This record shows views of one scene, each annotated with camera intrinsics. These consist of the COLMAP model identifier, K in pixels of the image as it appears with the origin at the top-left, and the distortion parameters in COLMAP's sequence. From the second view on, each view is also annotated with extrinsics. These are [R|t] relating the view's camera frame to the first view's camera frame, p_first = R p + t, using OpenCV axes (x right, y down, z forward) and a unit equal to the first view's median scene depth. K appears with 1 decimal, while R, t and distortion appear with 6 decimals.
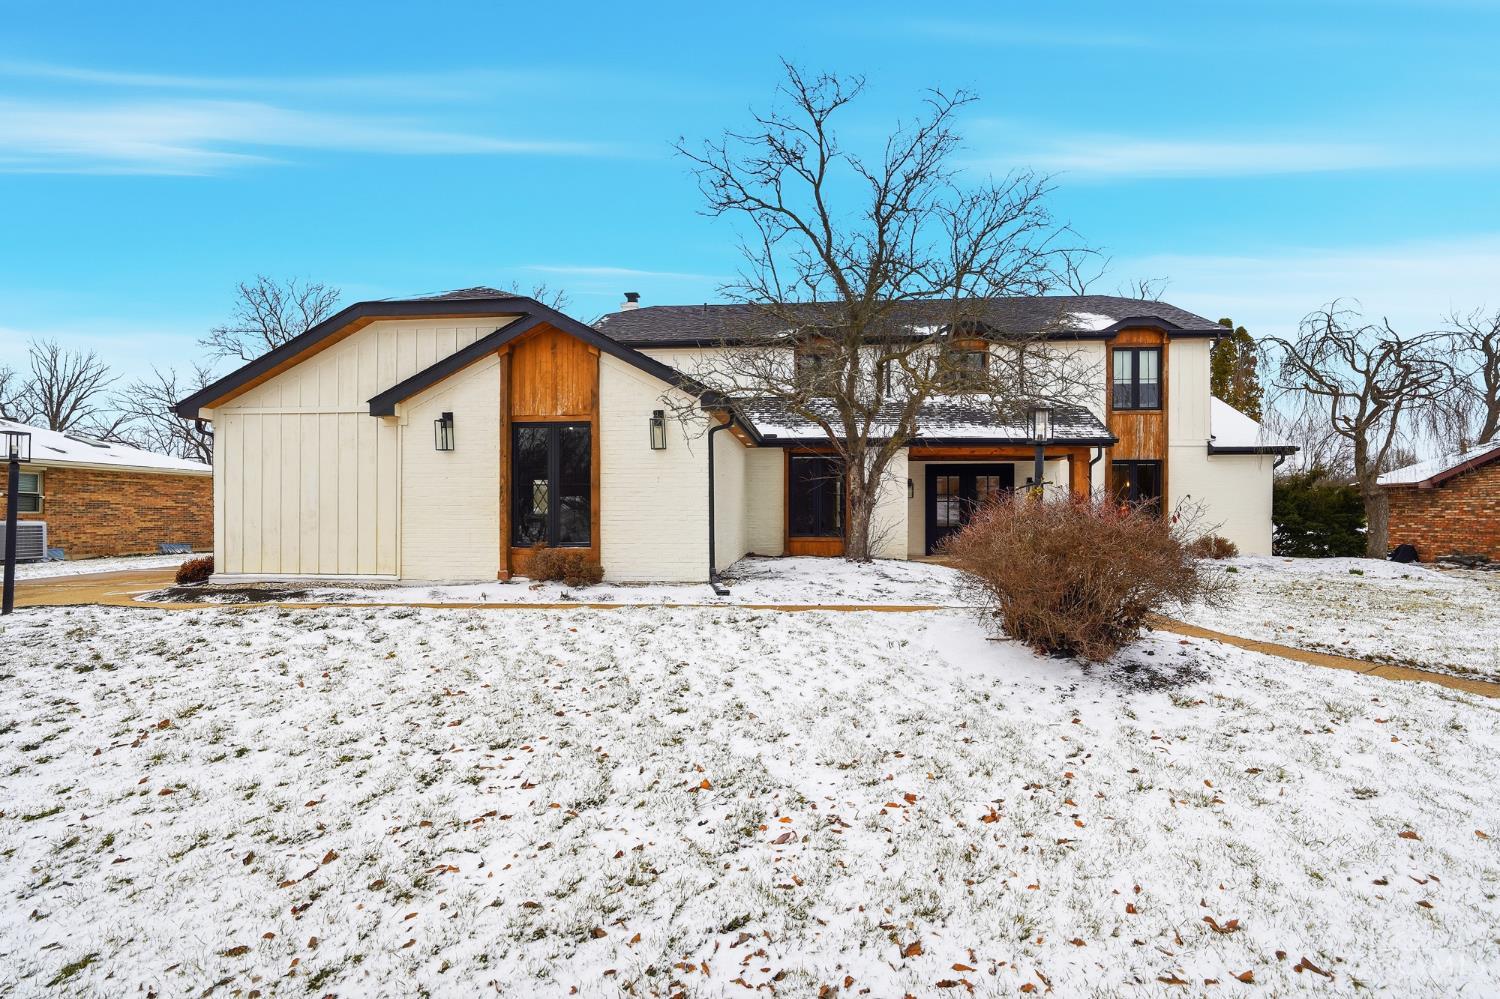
lens RADIAL K [[741.9, 0, 750.0], [0, 741.9, 499.5], [0, 0, 1]] dist [-0.000183, -0.000051]
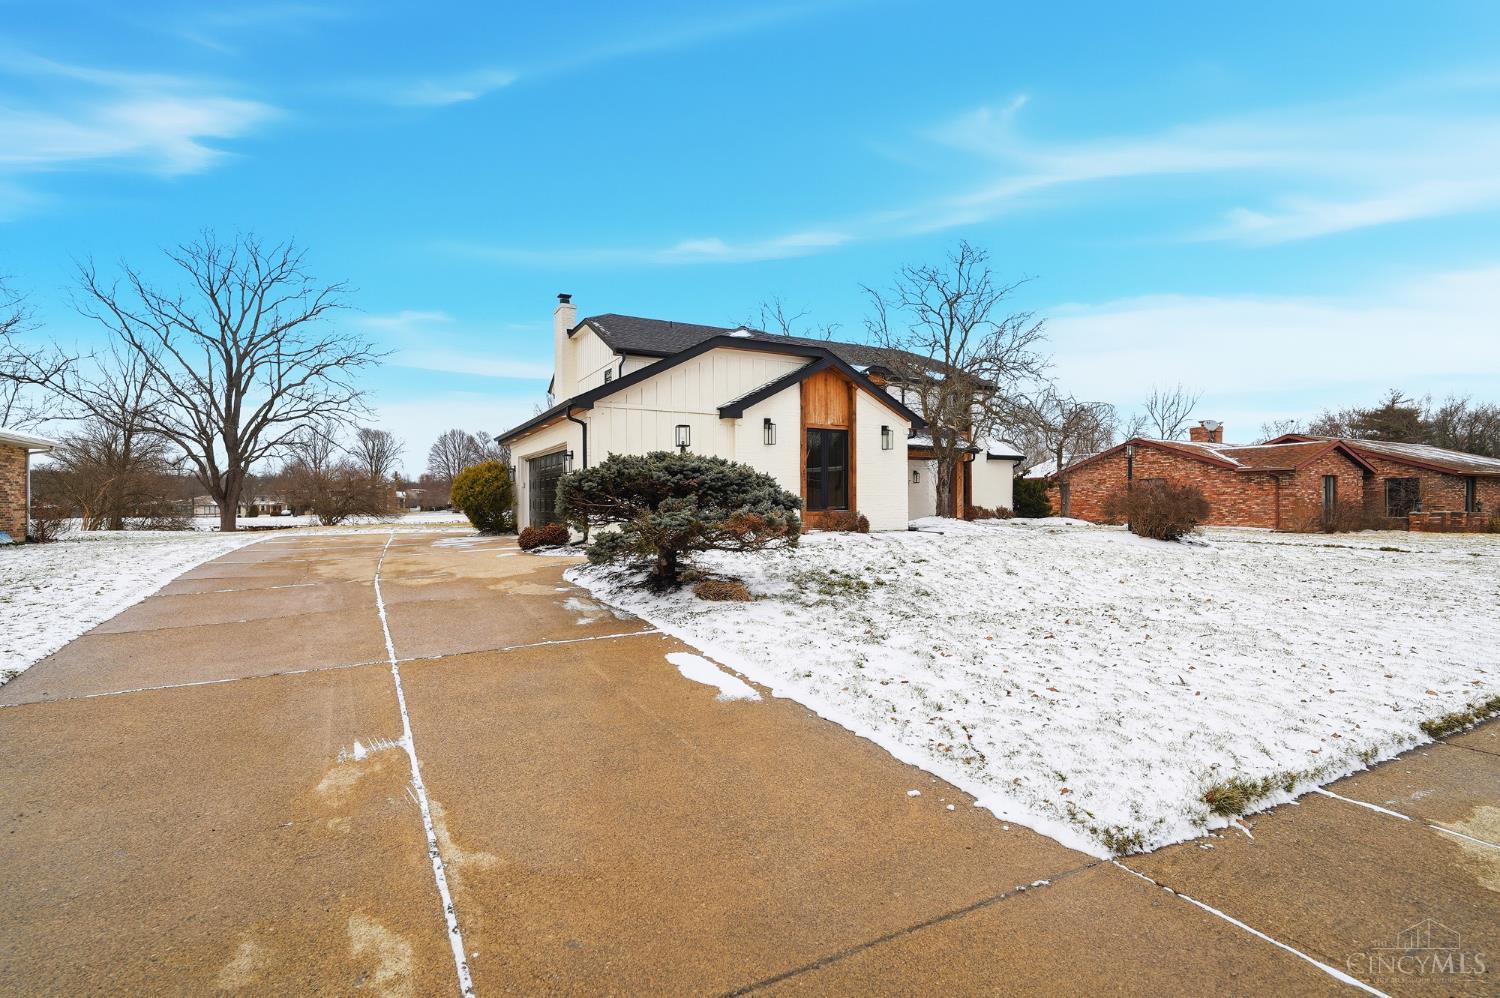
lens RADIAL K [[741.9, 0, 750.0], [0, 741.9, 499.0], [0, 0, 1]] dist [-0.000183, -0.000051]
pose [[0.824175, -0.001024, 0.566334, -0.794232], [-0.008722, 0.999857, 0.014501, 0.012805], [-0.566268, -0.016891, 0.824048, -0.115651]]
